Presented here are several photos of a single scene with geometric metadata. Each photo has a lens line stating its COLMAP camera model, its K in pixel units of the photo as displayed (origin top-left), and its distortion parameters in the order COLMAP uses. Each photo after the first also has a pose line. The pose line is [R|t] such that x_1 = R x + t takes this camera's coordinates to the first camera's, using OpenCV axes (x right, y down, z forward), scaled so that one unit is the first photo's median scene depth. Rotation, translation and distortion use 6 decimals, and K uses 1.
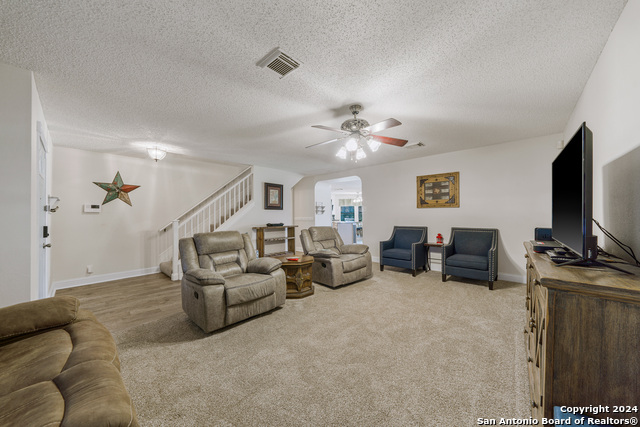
lens RADIAL K [[221.6, 0, 317.9], [0, 221.6, 215.9], [0, 0, 1]] dist [-0.000673, 0.000136]
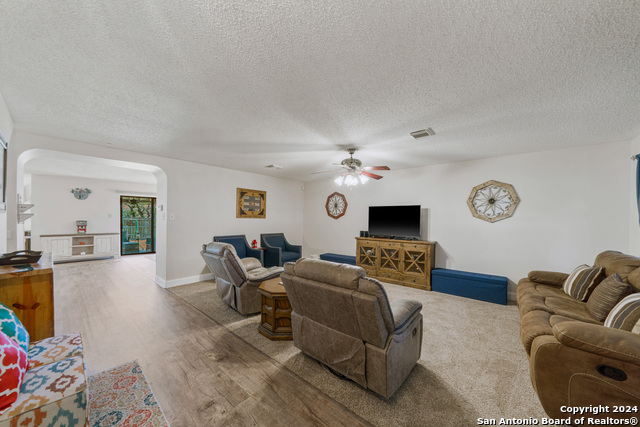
lens RADIAL K [[221.6, 0, 318.7], [0, 221.6, 215.5], [0, 0, 1]] dist [-0.000673, 0.000136]
pose [[-0.021621, 0.037868, 0.999049, -0.656507], [-0.006529, 0.999256, -0.038017, -0.008298], [-0.999745, -0.007345, -0.021357, 0.669551]]
